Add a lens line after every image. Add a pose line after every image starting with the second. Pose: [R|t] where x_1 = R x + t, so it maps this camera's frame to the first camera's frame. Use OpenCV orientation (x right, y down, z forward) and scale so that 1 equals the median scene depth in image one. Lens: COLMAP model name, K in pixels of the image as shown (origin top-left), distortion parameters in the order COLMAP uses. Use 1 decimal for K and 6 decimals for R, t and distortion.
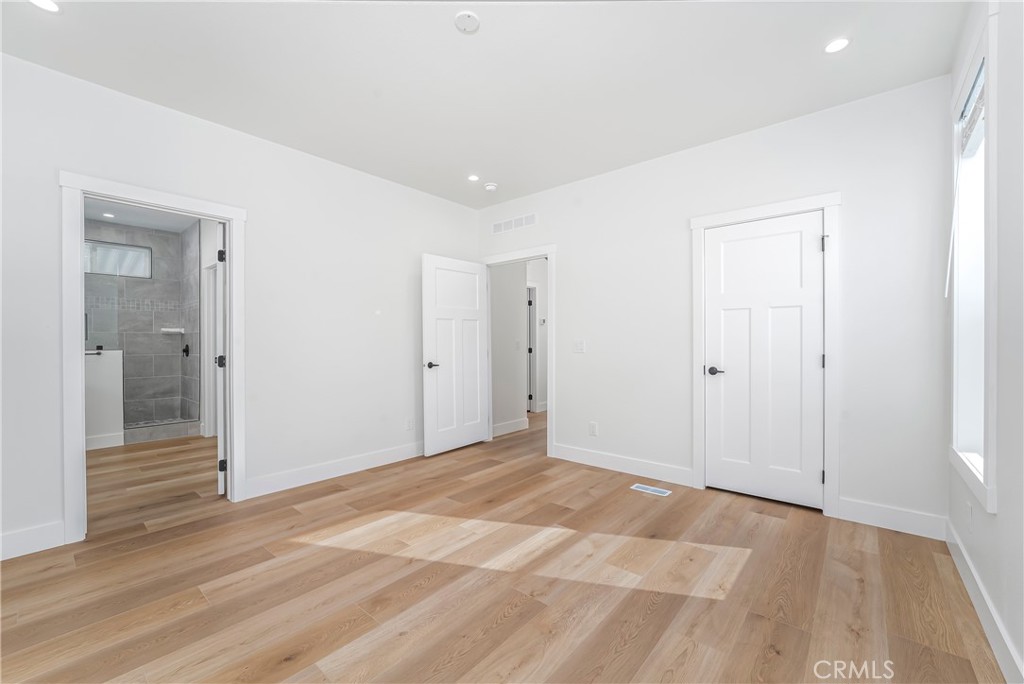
lens RADIAL K [[421.5, 0, 514.3], [0, 421.5, 339.4], [0, 0, 1]] dist [-0.011526, -0.000518]
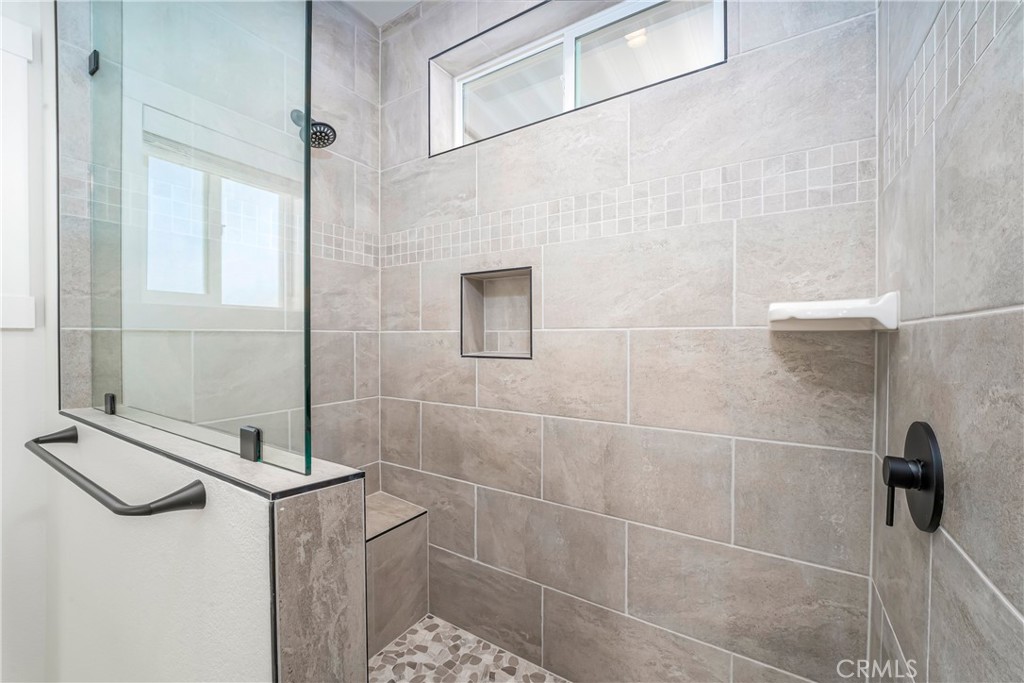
lens RADIAL K [[419.2, 0, 516.3], [0, 419.2, 350.6], [0, 0, 1]] dist [-0.007039, -0.000033]
pose [[0.168496, 0.022077, -0.985455, -0.693814], [0.005681, 0.999711, 0.023368, -0.010754], [0.985686, -0.009536, 0.168322, 0.876351]]
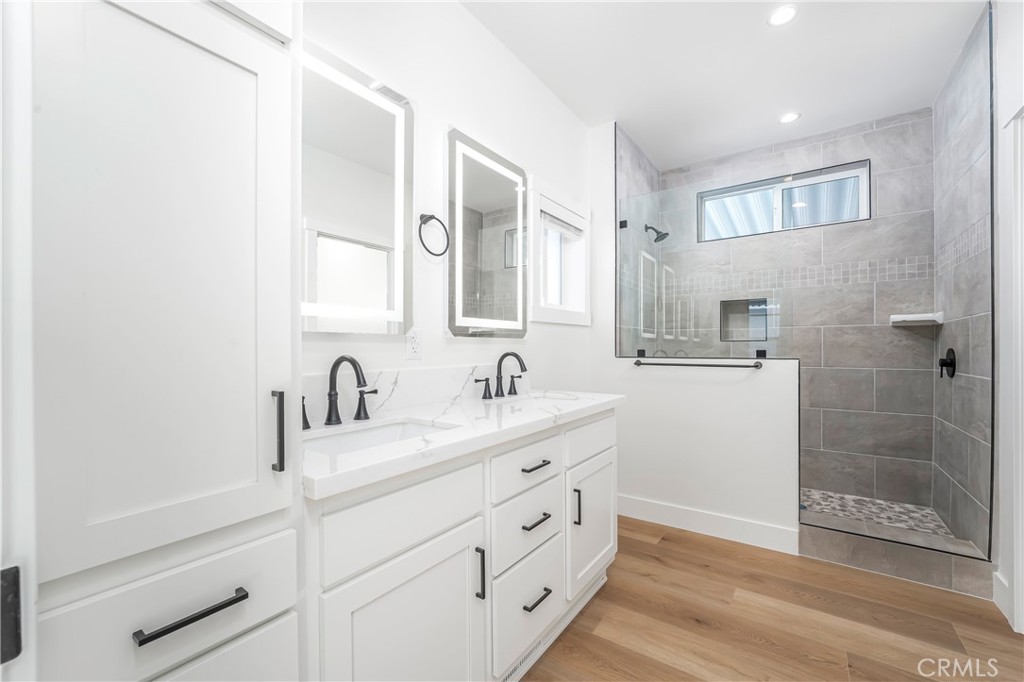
lens RADIAL K [[419.2, 0, 516.3], [0, 419.2, 350.1], [0, 0, 1]] dist [-0.007039, -0.000033]
pose [[0.107769, 0.009386, -0.994132, -0.414152], [0.008522, 0.999910, 0.010365, 0.005418], [0.994139, -0.009589, 0.107679, 0.521195]]
